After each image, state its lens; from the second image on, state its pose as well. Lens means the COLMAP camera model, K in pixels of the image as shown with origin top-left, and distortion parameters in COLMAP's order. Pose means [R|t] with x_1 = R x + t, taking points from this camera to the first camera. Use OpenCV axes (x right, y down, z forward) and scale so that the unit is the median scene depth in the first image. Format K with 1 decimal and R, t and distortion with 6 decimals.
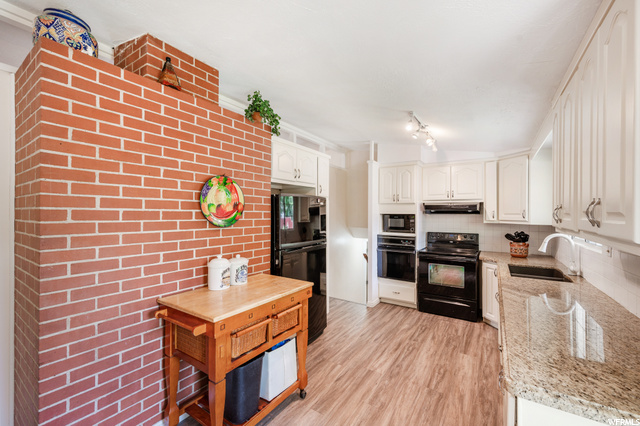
lens RADIAL K [[251.3, 0, 322.6], [0, 251.3, 213.0], [0, 0, 1]] dist [0.003006, 0.000049]
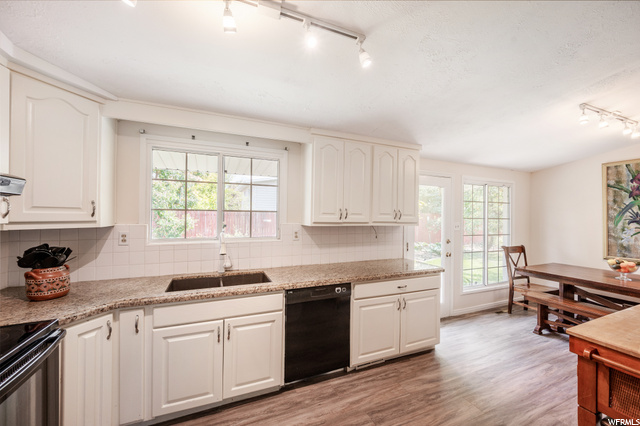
lens RADIAL K [[251.3, 0, 319.3], [0, 251.3, 216.1], [0, 0, 1]] dist [0.003006, 0.000049]
pose [[-0.842933, -0.016331, 0.537771, 0.105118], [-0.019341, 0.999813, 0.000046, 0.011994], [-0.537671, -0.010362, -0.843091, 1.285319]]
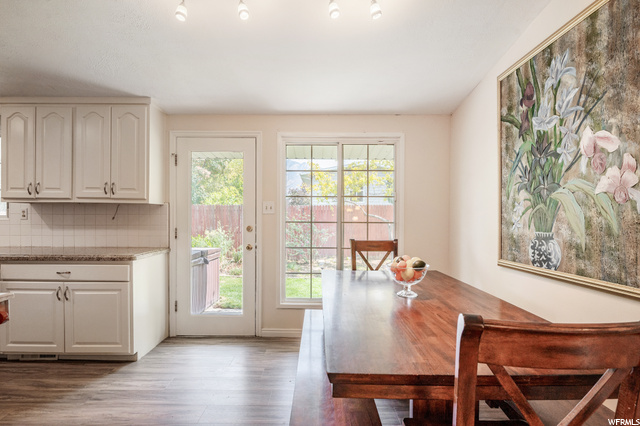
lens RADIAL K [[324.3, 0, 317.7], [0, 324.3, 222.3], [0, 0, 1]] dist [0.005190, -0.000182]
pose [[-0.548255, -0.021888, 0.836025, -0.797539], [-0.012246, 0.999760, 0.018144, 0.076960], [-0.836222, -0.000290, -0.548391, 0.348816]]
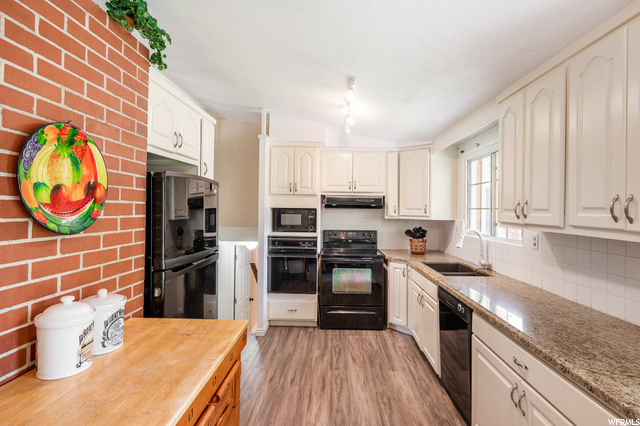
lens RADIAL K [[316.7, 0, 313.5], [0, 316.7, 203.4], [0, 0, 1]] dist [-0.003122, -0.000670]
pose [[0.860666, 0.014470, 0.508964, -0.208378], [-0.009516, 0.999879, -0.012337, 0.001264], [-0.509081, 0.005775, 0.860700, 0.182921]]
